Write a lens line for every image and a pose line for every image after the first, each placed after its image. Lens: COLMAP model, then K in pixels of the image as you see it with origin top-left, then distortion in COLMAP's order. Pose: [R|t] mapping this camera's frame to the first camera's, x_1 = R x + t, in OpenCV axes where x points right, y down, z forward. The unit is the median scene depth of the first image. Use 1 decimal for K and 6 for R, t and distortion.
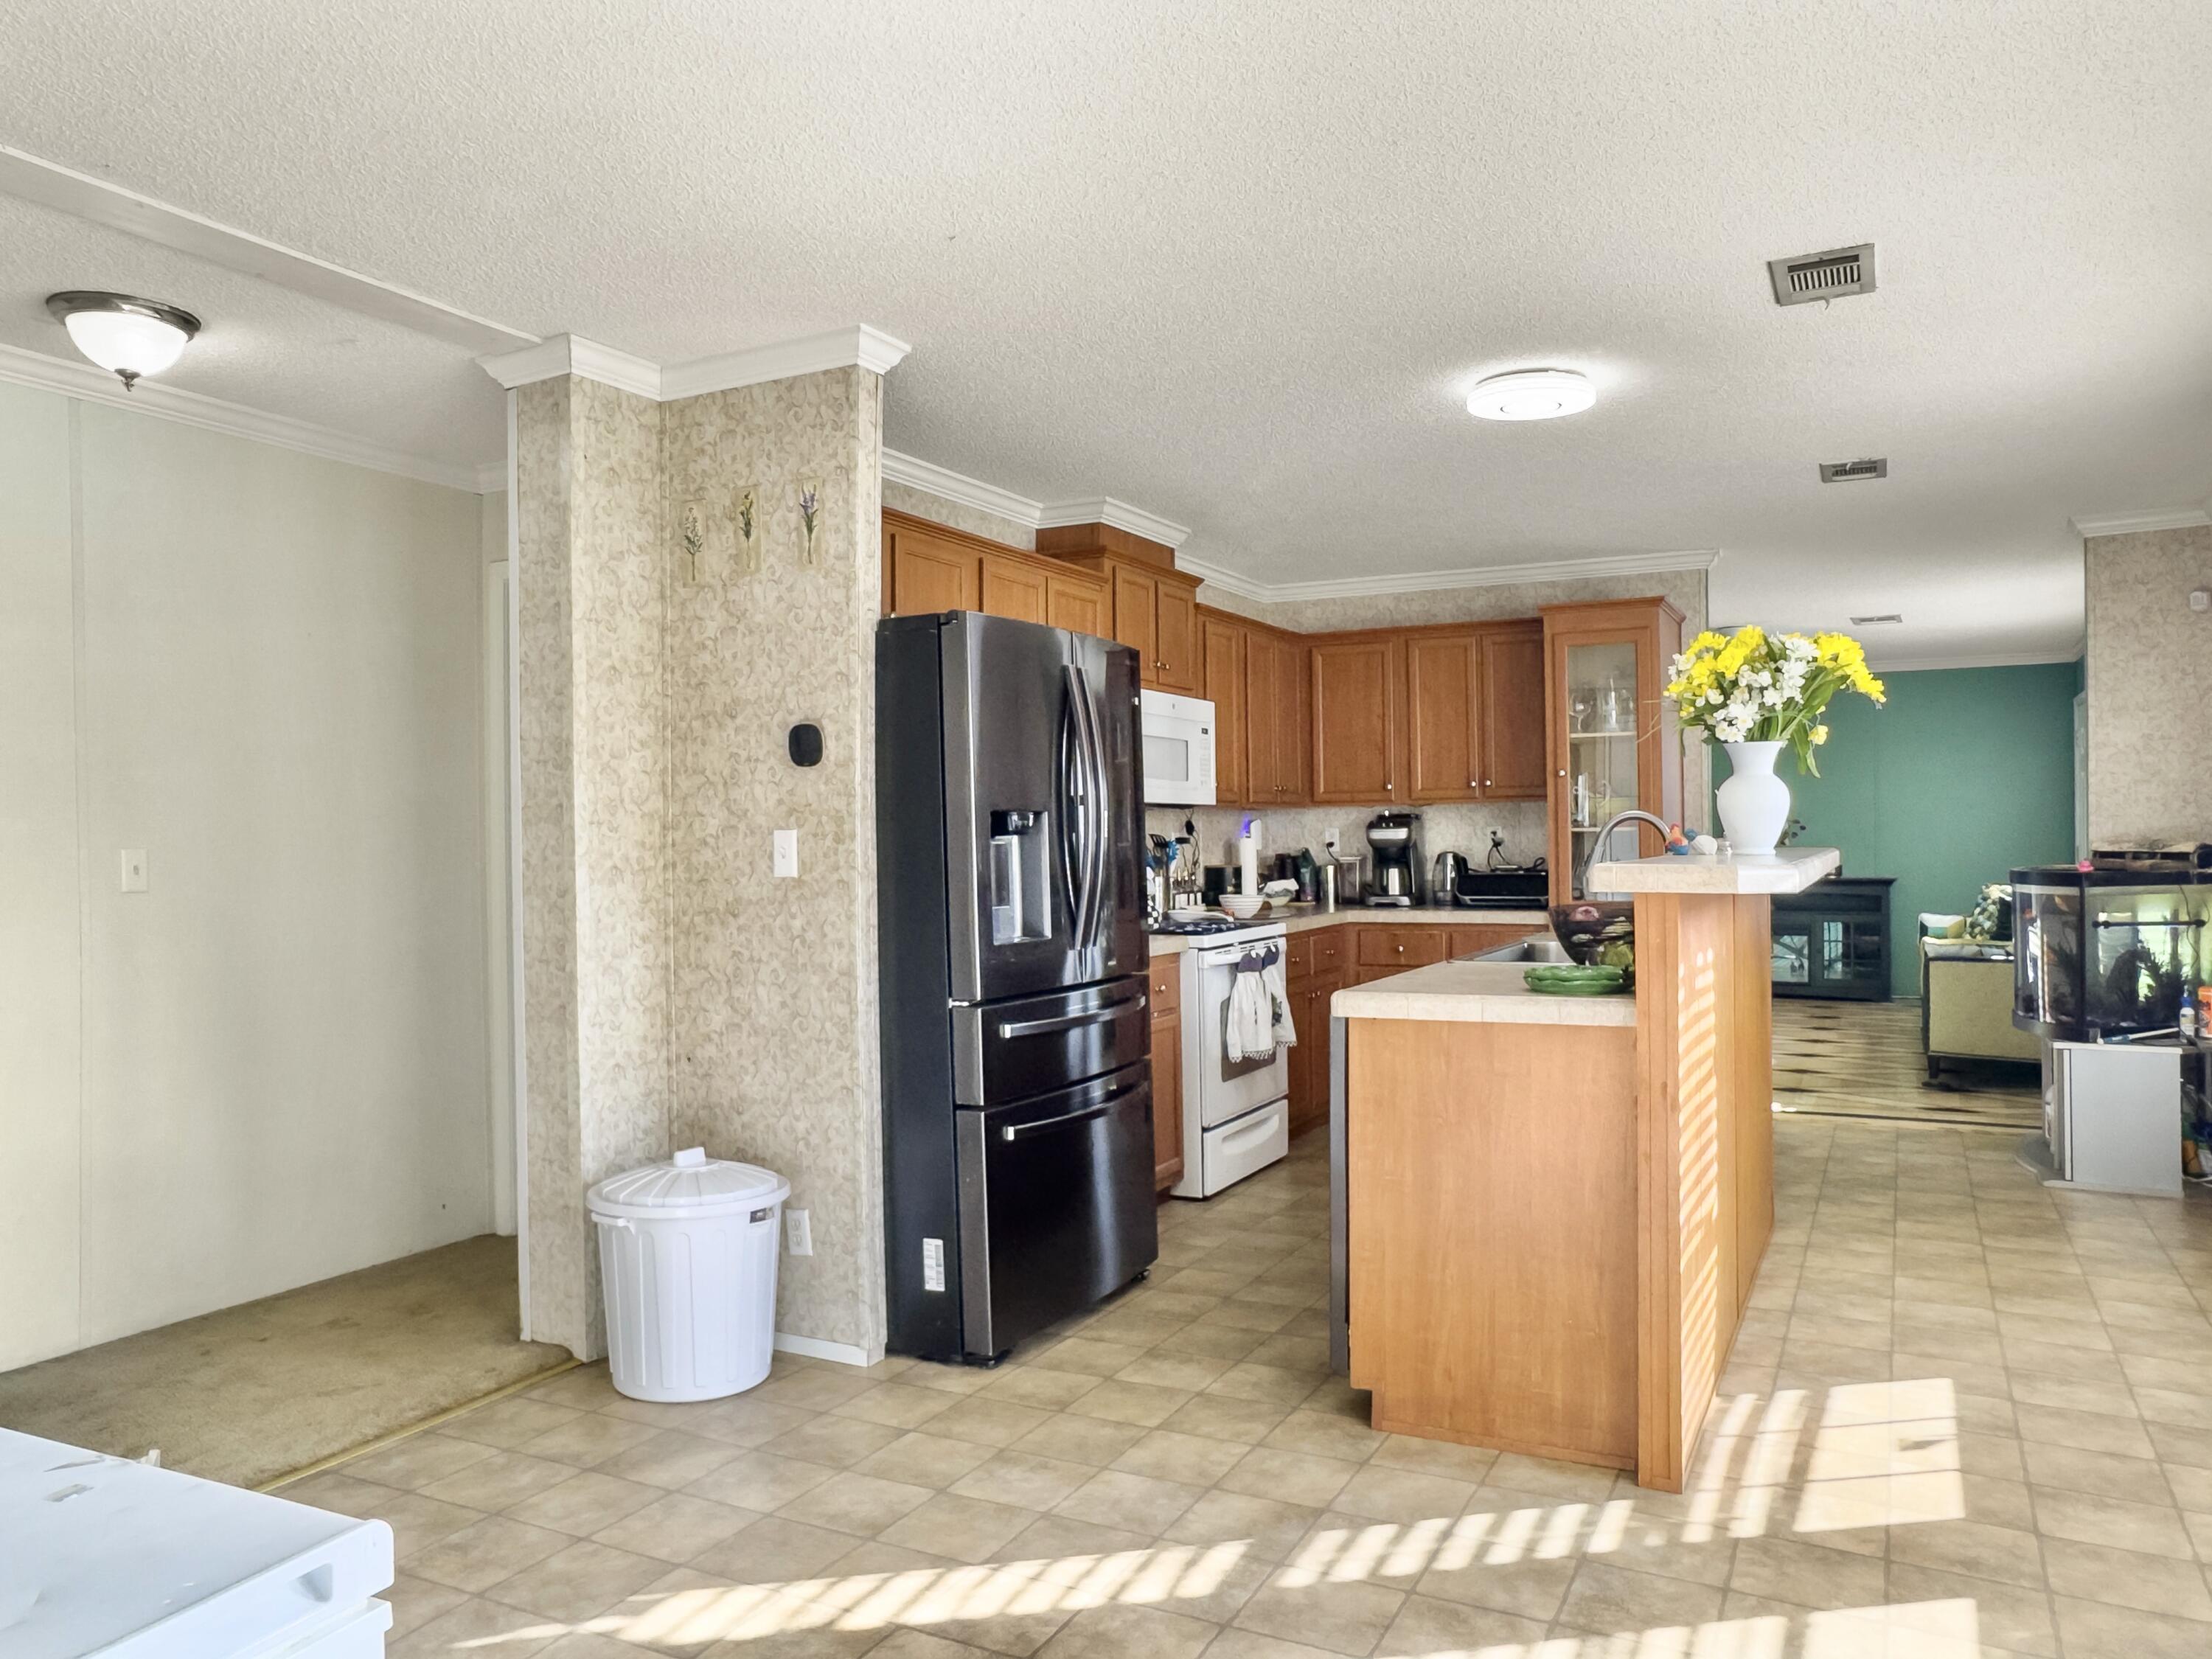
lens RADIAL K [[1571.7, 0, 1115.1], [0, 1571.7, 838.4], [0, 0, 1]] dist [-0.006925, -0.001825]
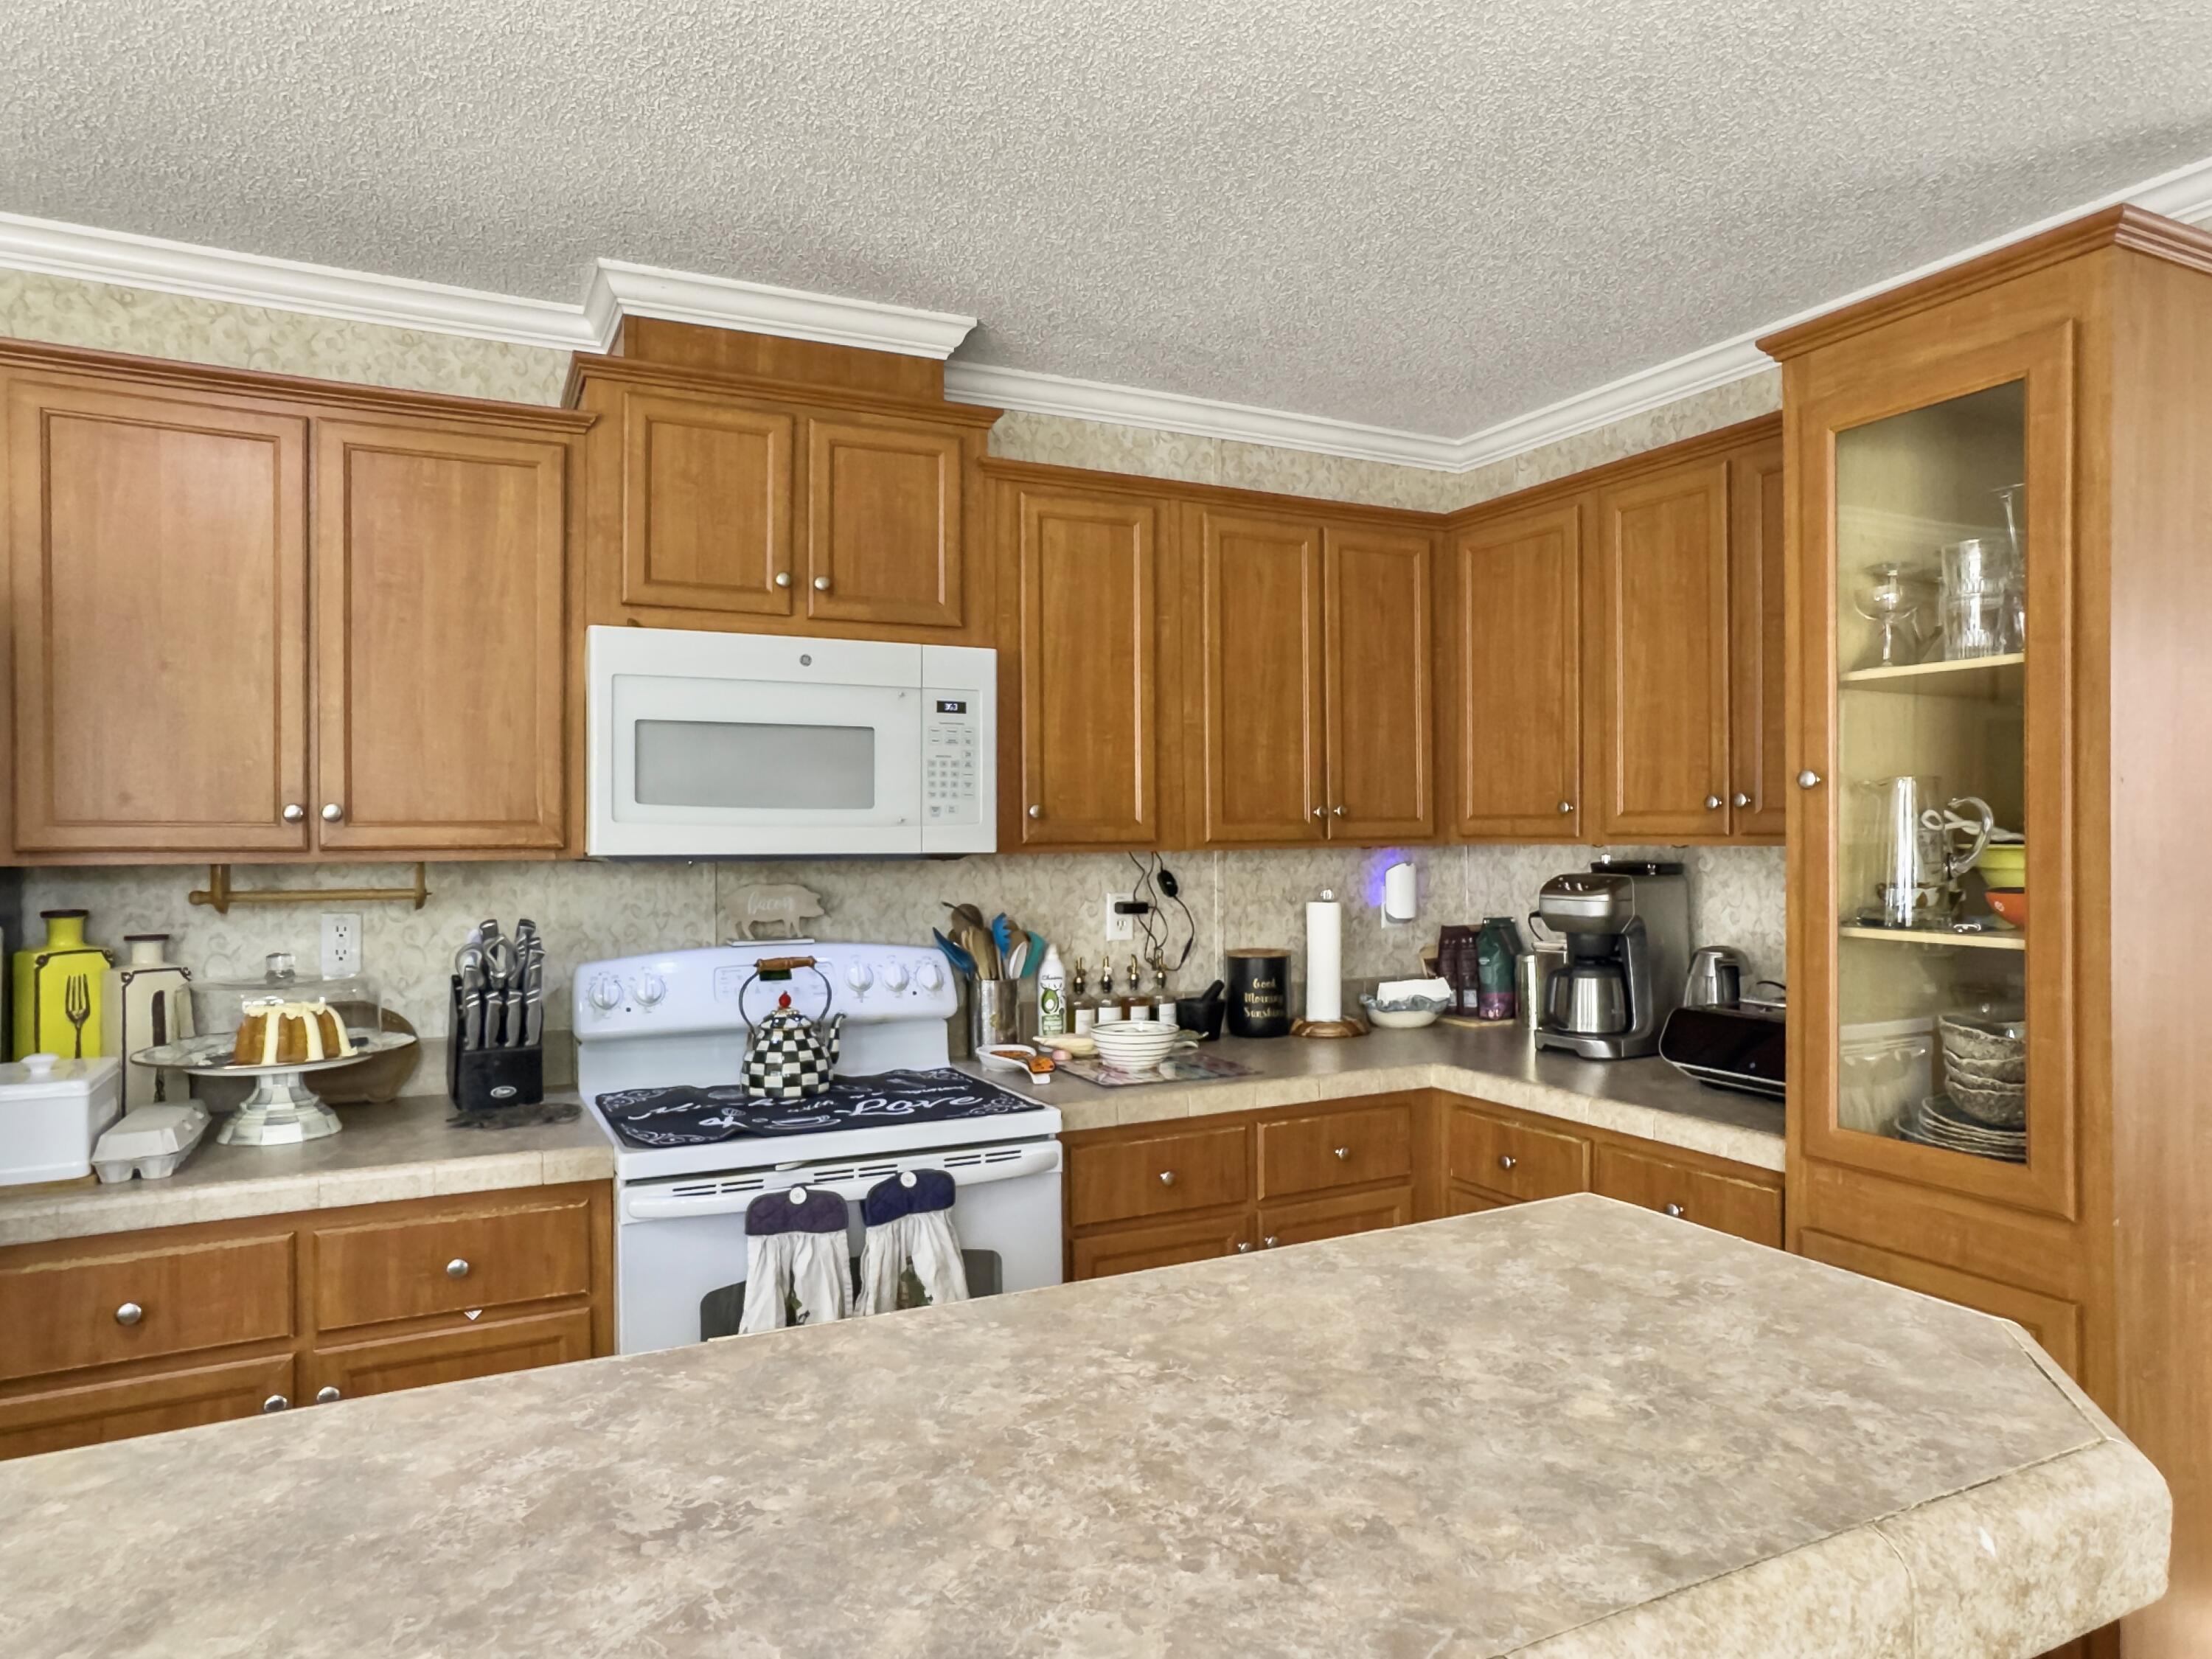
lens RADIAL K [[1362.3, 0, 1106.0], [0, 1362.3, 829.5], [0, 0, 1]] dist [-0.031422, 0.002176]
pose [[0.804722, 0.008137, -0.593596, 0.684593], [-0.008137, 0.999963, 0.002675, -0.058422], [0.593596, 0.002678, 0.804759, 1.304270]]
